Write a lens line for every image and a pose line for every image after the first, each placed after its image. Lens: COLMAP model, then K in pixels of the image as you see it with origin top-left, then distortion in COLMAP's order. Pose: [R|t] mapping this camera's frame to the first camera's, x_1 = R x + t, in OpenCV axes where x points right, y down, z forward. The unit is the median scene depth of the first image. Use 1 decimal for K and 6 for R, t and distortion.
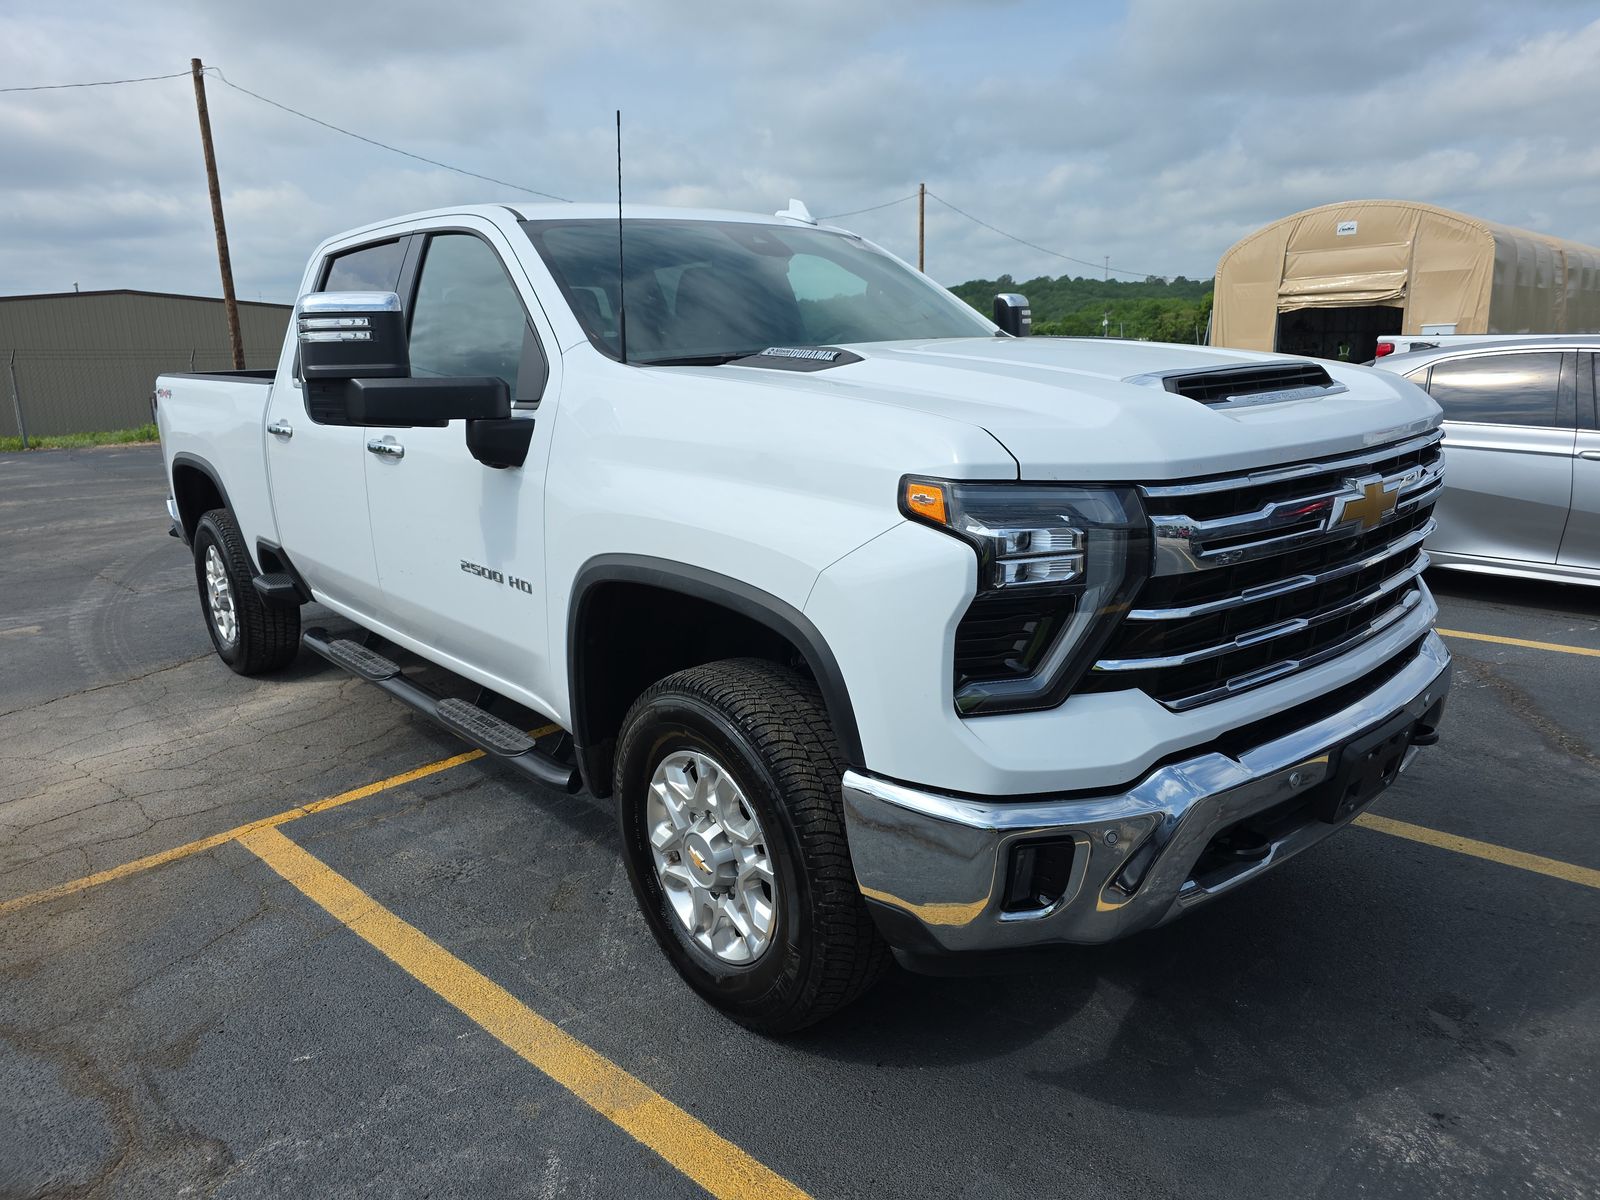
lens RADIAL K [[1053.7, 0, 794.5], [0, 1053.7, 611.6], [0, 0, 1]] dist [0.056864, -0.049474]
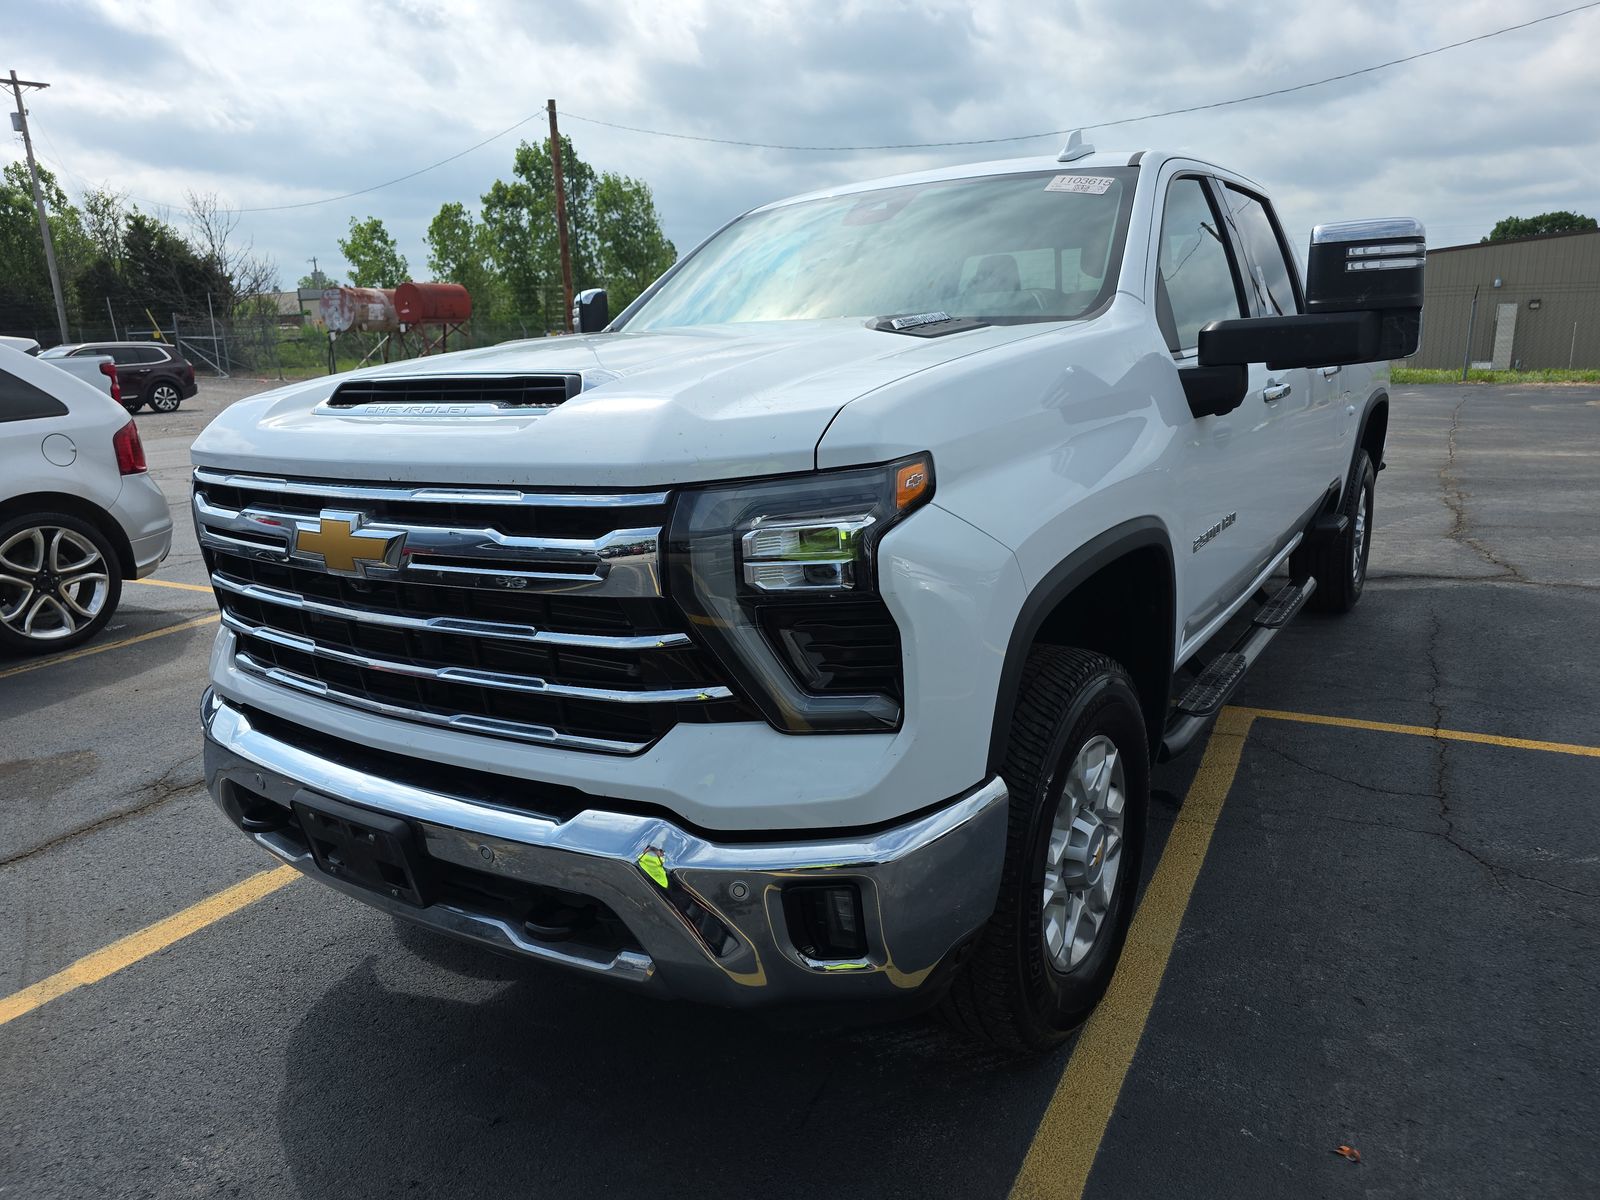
lens RADIAL K [[1060.7, 0, 800.0], [0, 1060.7, 600.0], [0, 0, 1]] dist [0.057606, -0.051362]
pose [[0.281589, 0.252635, -0.925680, 1.418944], [-0.200445, 0.958921, 0.200732, -0.297591], [0.938365, 0.129024, 0.320661, 1.048241]]
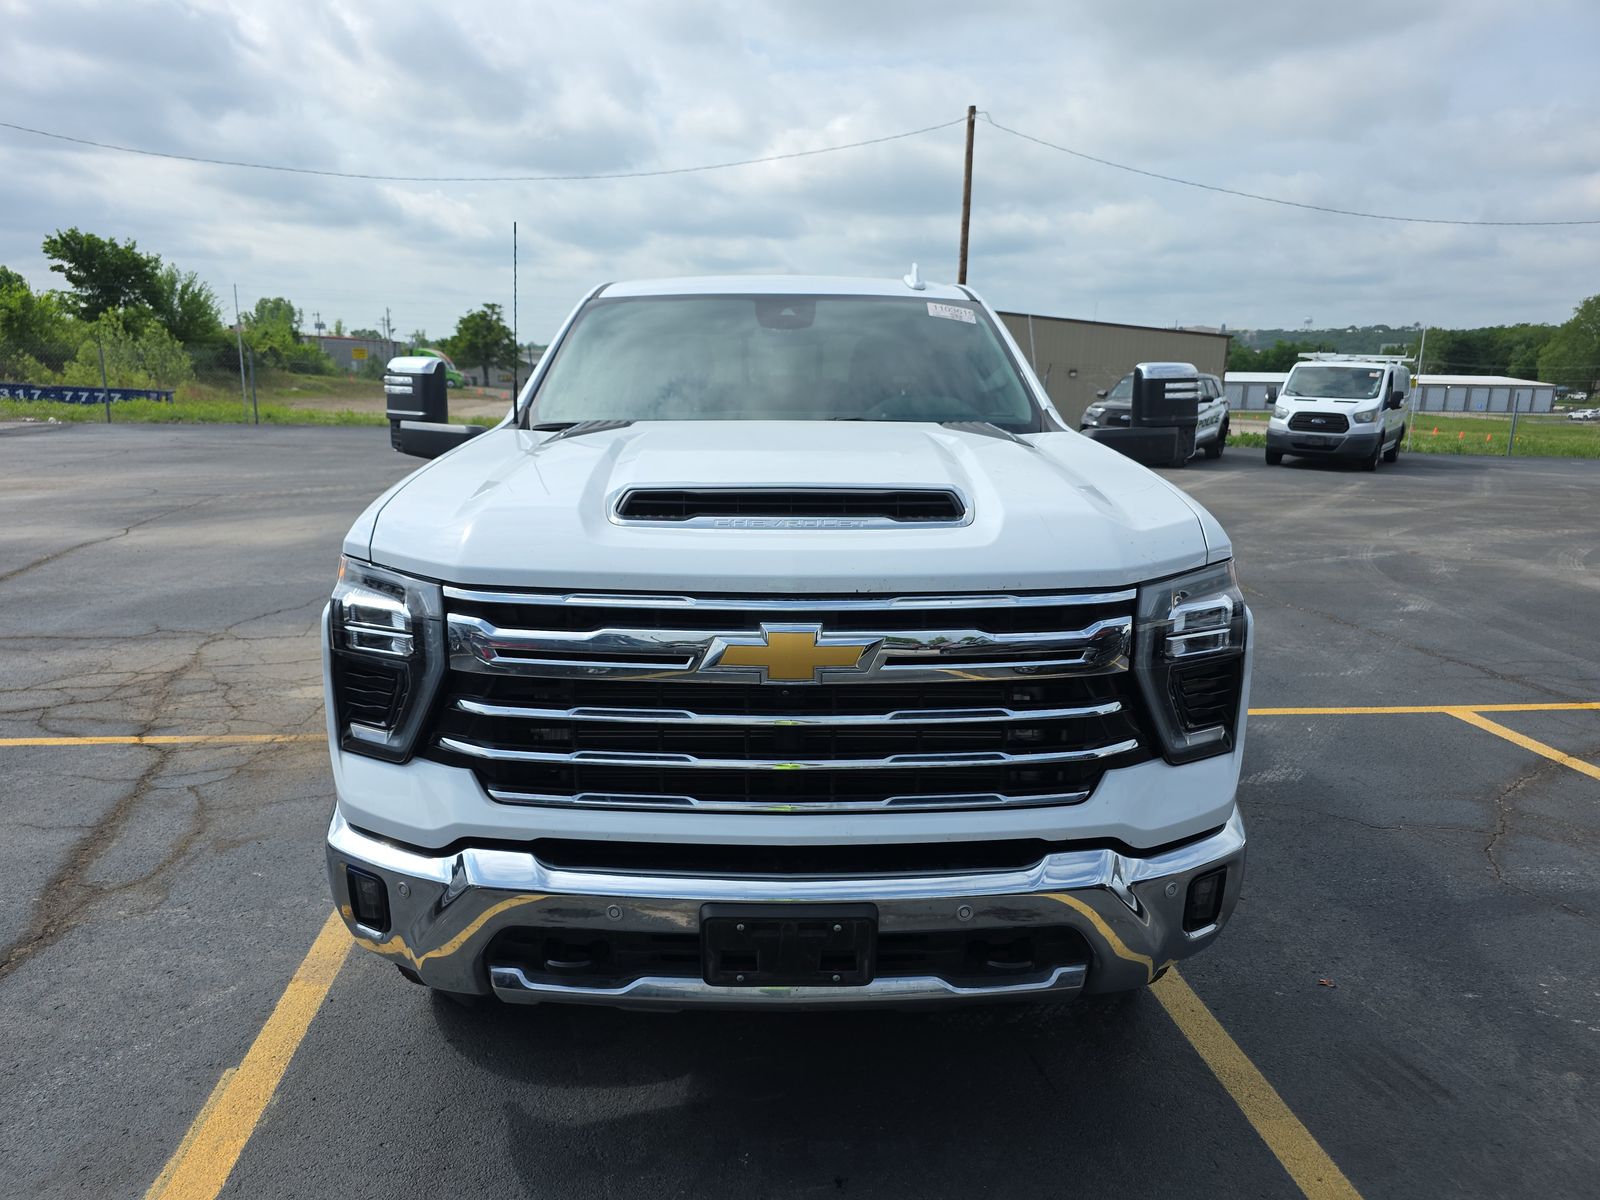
lens RADIAL K [[1053.7, 0, 794.5], [0, 1053.7, 611.6], [0, 0, 1]] dist [0.056864, -0.049474]
pose [[0.765006, 0.186089, -0.616553, 1.060644], [-0.190710, 0.979865, 0.059115, -0.185950], [0.615139, 0.072360, 0.785091, 0.295894]]
